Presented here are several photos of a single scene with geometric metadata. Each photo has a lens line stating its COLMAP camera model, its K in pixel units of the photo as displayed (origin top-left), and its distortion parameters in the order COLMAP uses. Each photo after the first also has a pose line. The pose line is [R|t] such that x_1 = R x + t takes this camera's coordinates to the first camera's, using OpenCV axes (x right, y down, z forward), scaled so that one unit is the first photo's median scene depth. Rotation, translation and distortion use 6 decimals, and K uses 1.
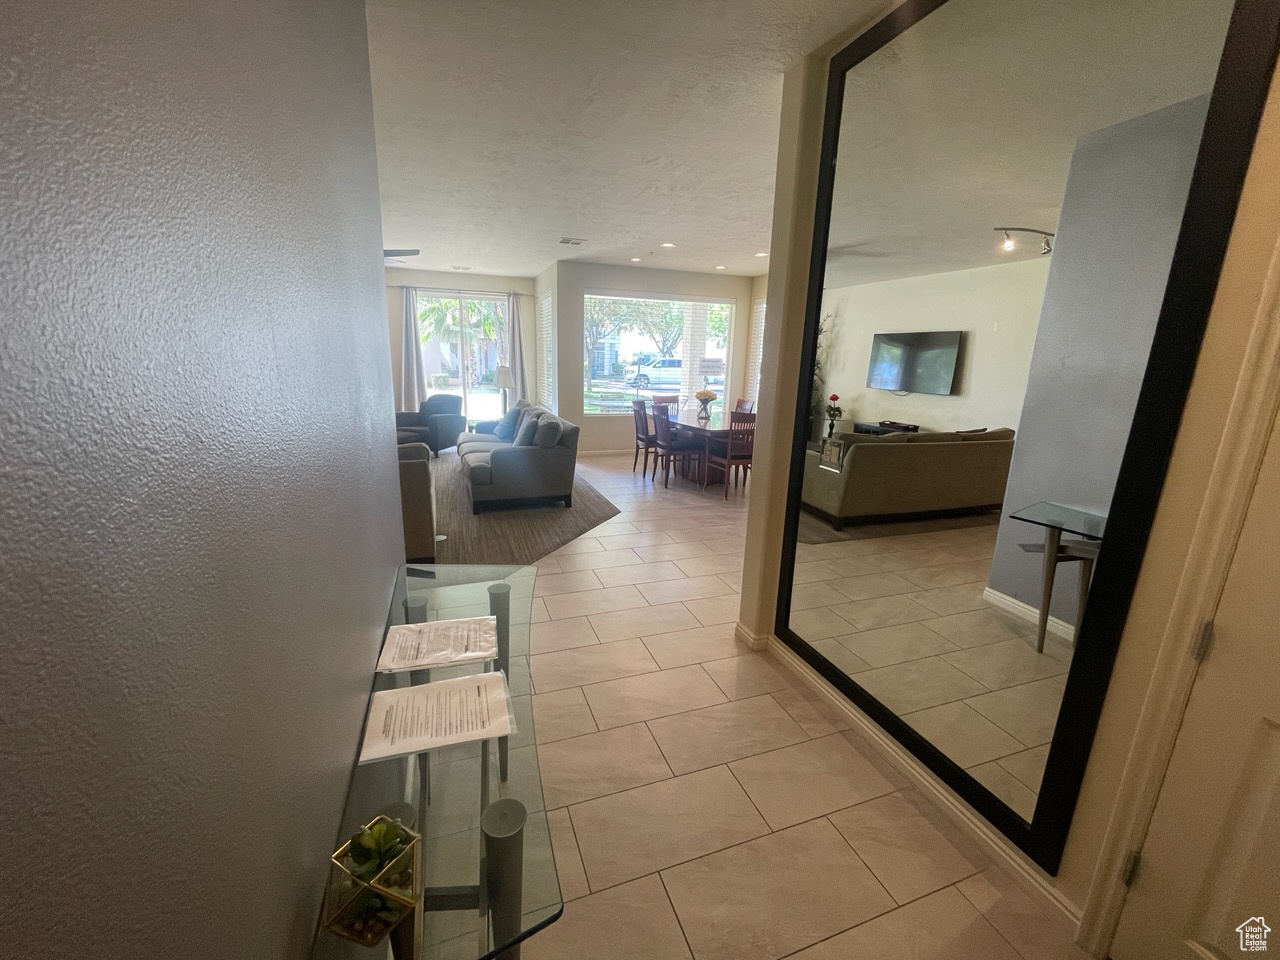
lens RADIAL K [[518.7, 0, 636.0], [0, 518.7, 481.2], [0, 0, 1]] dist [-0.001699, -0.000543]
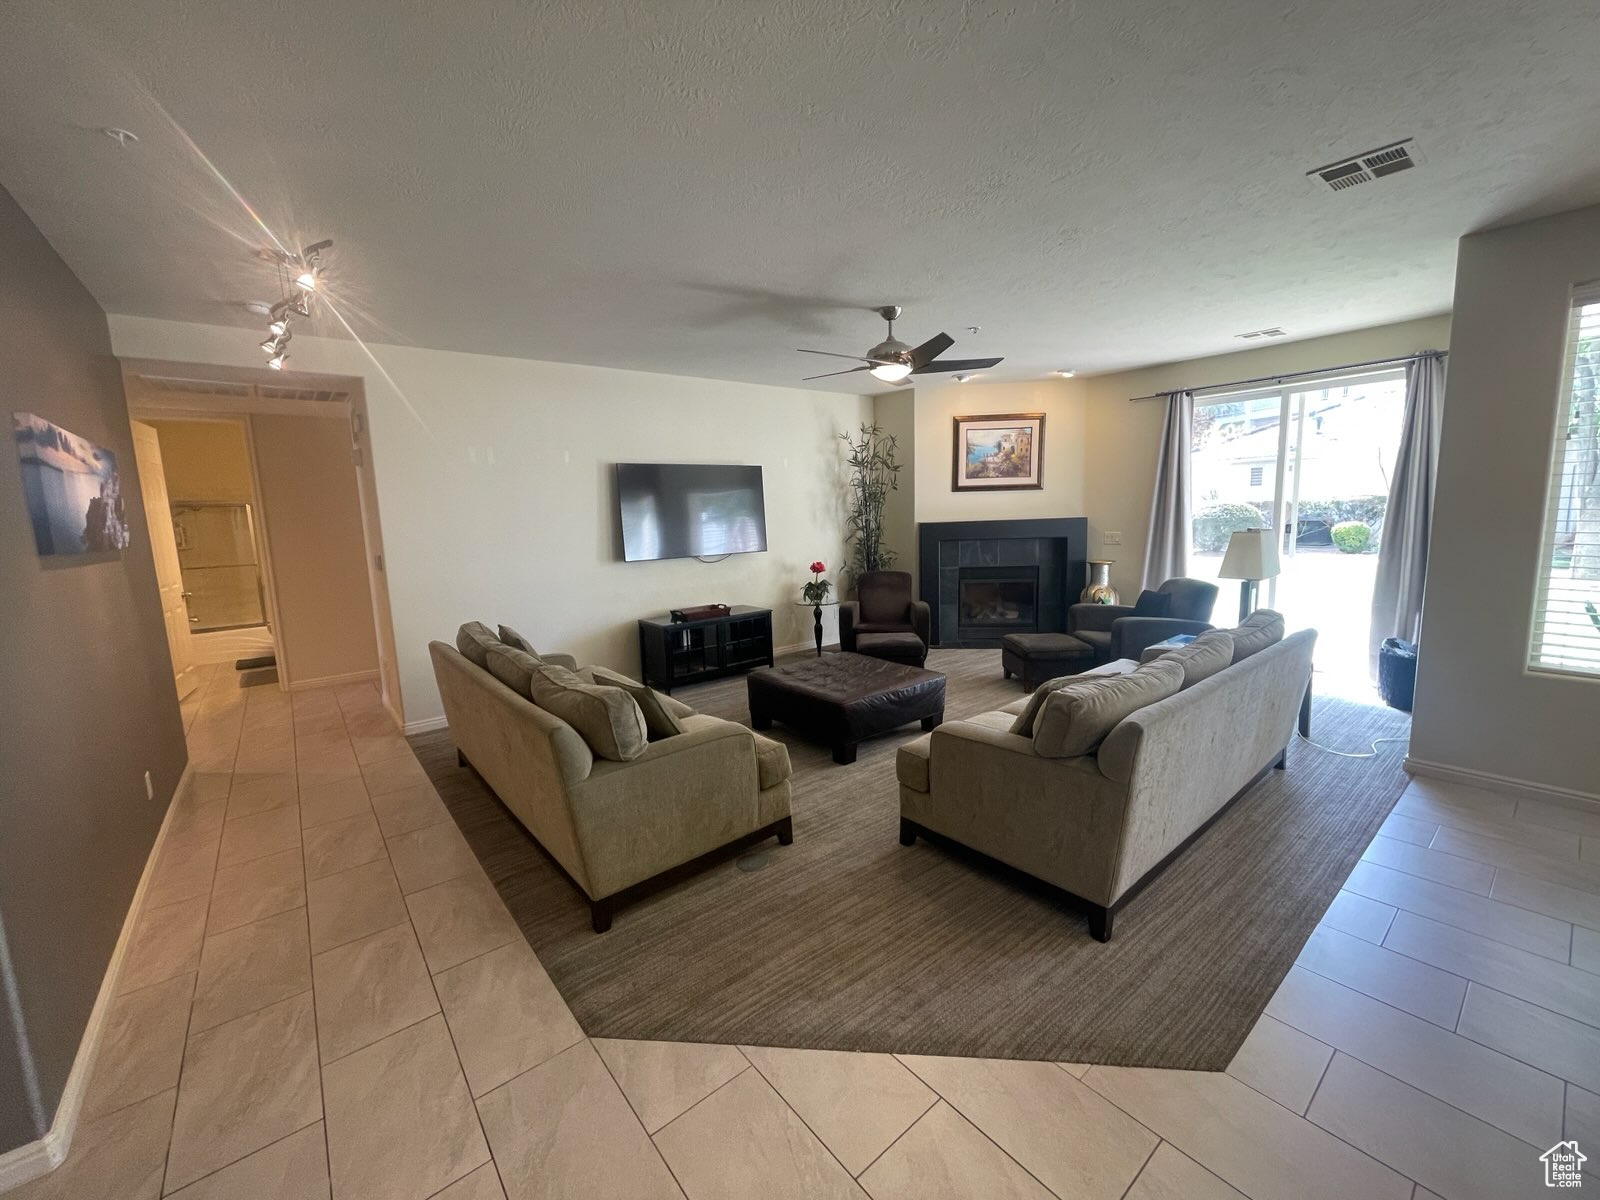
lens RADIAL K [[648.3, 0, 796.3], [0, 648.3, 600.3], [0, 0, 1]] dist [-0.001699, -0.000543]
pose [[0.323449, 0.097025, -0.941258, 0.154305], [-0.180051, 0.982866, 0.039442, -0.123238], [0.928958, 0.156717, 0.335377, 0.497576]]
